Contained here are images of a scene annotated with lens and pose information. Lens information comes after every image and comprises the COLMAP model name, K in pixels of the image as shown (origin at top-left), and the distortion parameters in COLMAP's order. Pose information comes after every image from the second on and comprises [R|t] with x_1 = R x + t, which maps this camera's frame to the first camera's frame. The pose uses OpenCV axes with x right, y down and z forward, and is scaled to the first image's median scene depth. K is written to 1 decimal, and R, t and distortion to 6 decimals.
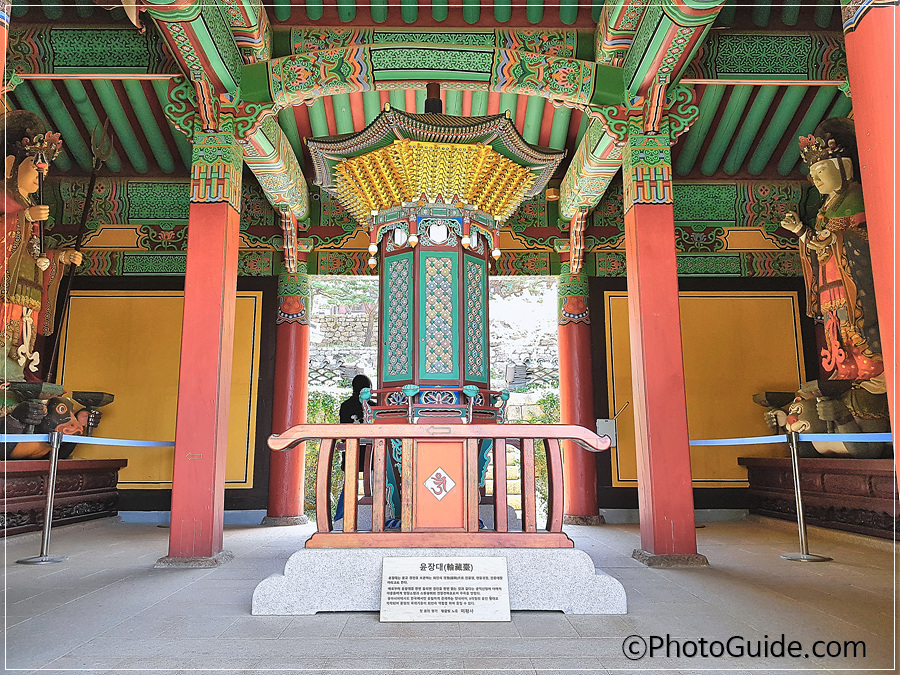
lens RADIAL K [[694.4, 0, 448.1], [0, 694.4, 332.6], [0, 0, 1]] dist [0.054216, -0.040175]
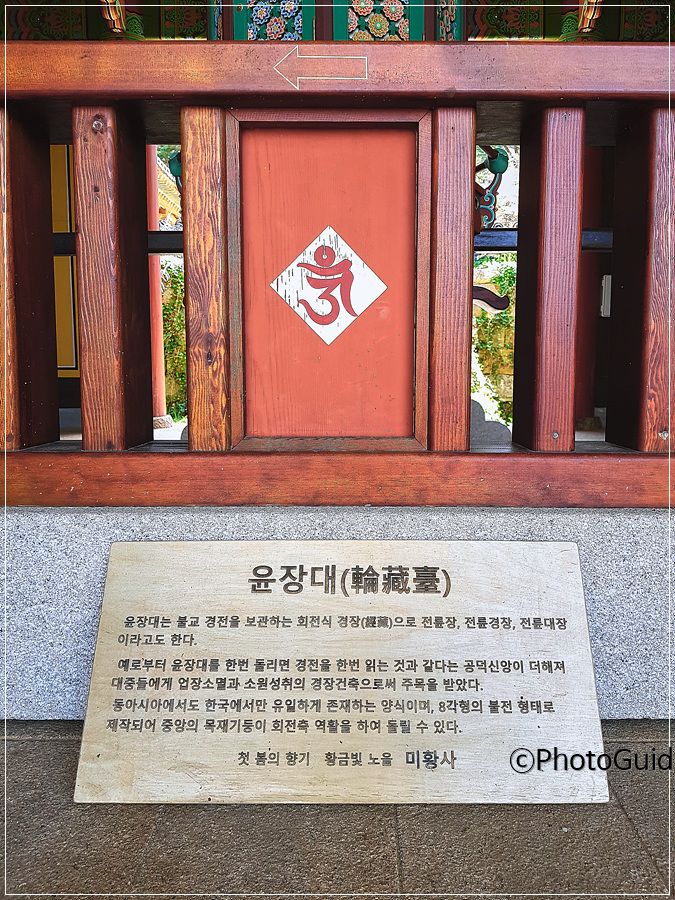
lens RADIAL K [[694.4, 0, 337.3], [0, 694.4, 449.3], [0, 0, 1]] dist [0.054216, -0.040175]
pose [[0.998319, 0.004603, -0.057777, 0.007989], [0.012399, 0.956805, 0.290466, 0.217535], [0.056618, -0.290694, 0.955139, 0.781028]]
